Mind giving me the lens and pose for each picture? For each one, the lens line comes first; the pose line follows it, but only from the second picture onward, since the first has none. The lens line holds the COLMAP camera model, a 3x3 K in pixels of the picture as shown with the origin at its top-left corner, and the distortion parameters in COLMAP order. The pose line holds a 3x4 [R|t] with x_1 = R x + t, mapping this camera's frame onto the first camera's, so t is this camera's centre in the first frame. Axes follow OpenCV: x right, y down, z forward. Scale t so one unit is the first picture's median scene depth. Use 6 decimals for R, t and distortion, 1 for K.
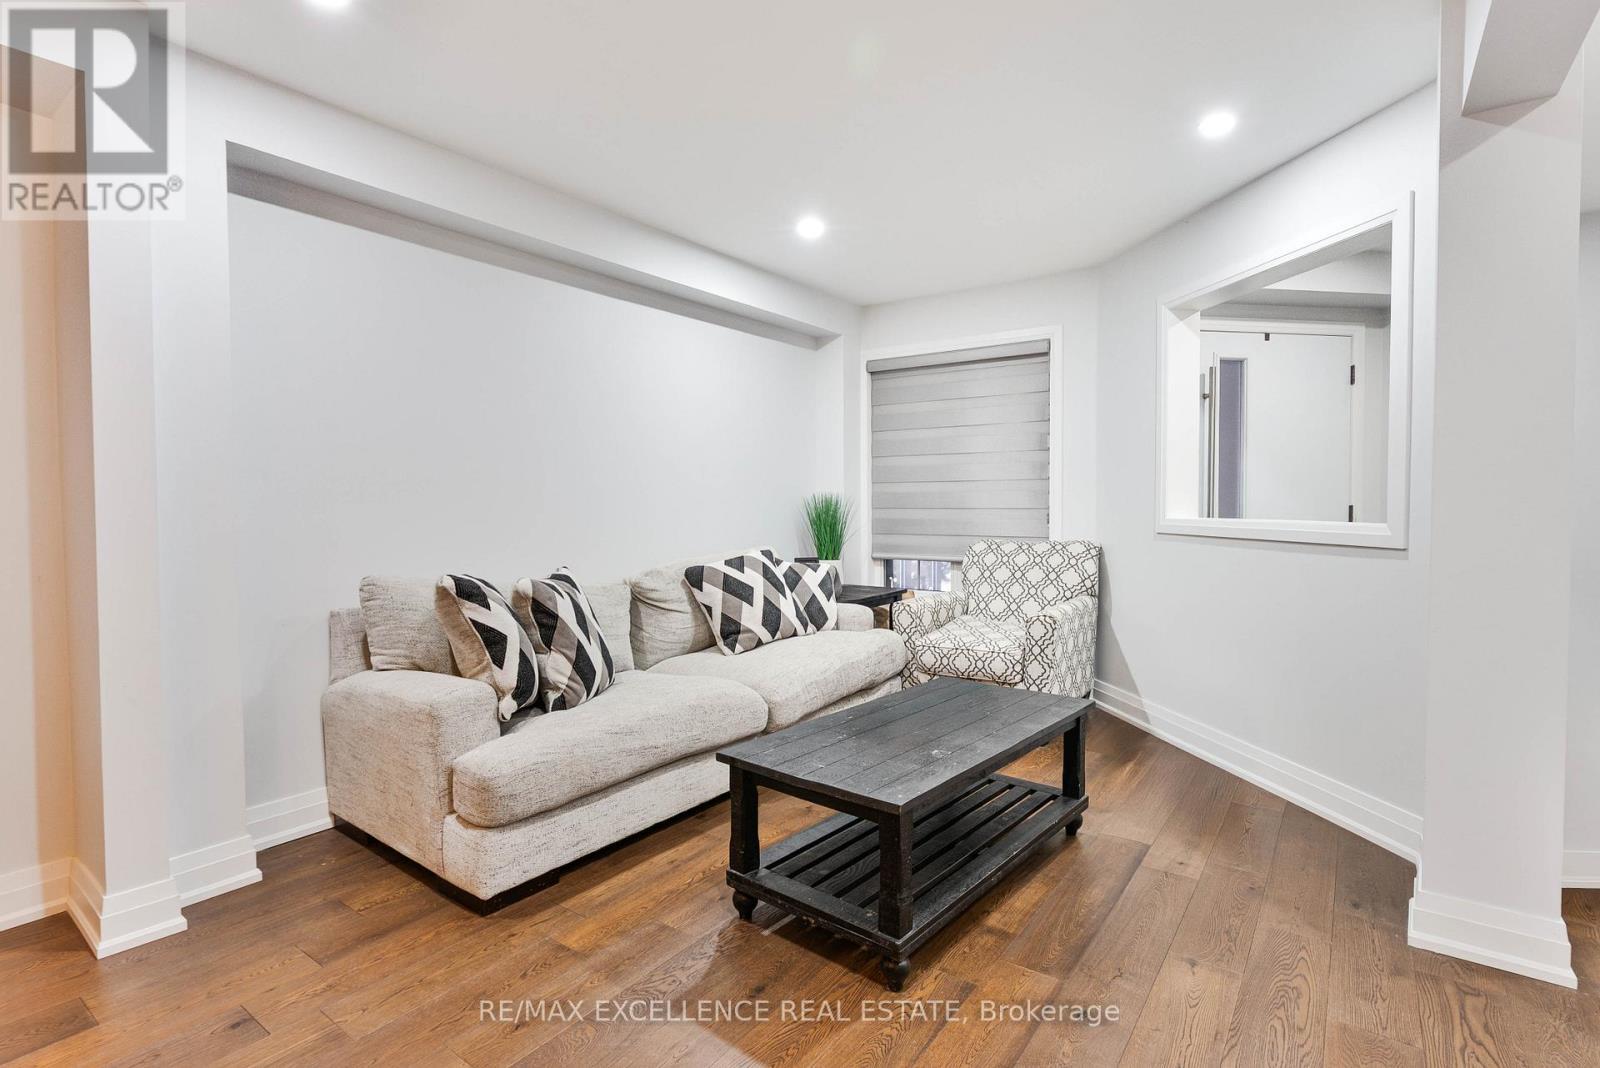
lens RADIAL K [[781.0, 0, 794.7], [0, 781.0, 523.7], [0, 0, 1]] dist [-0.001229, -0.000196]
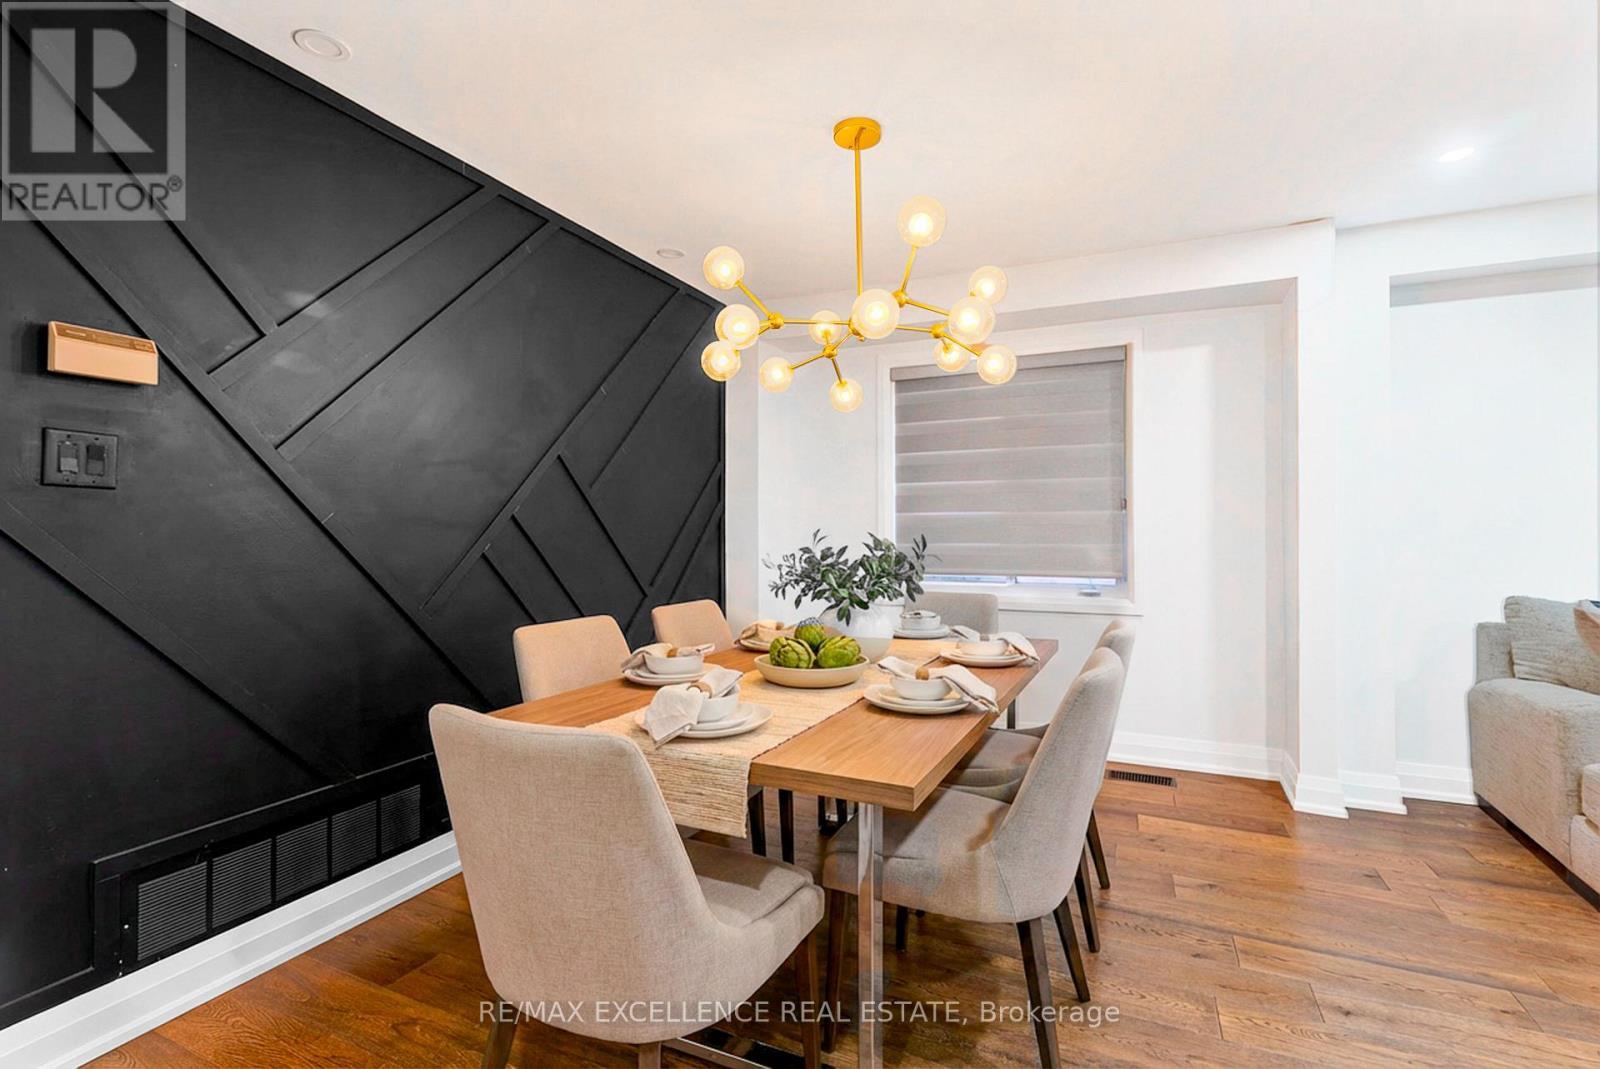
lens RADIAL K [[733.1, 0, 791.0], [0, 733.1, 526.6], [0, 0, 1]] dist [-0.001647, -0.000125]
pose [[0.209006, 0.002780, -0.977910, 0.316804], [-0.024219, 0.999704, -0.002334, -0.007675], [0.977614, 0.024172, 0.209012, -0.299851]]
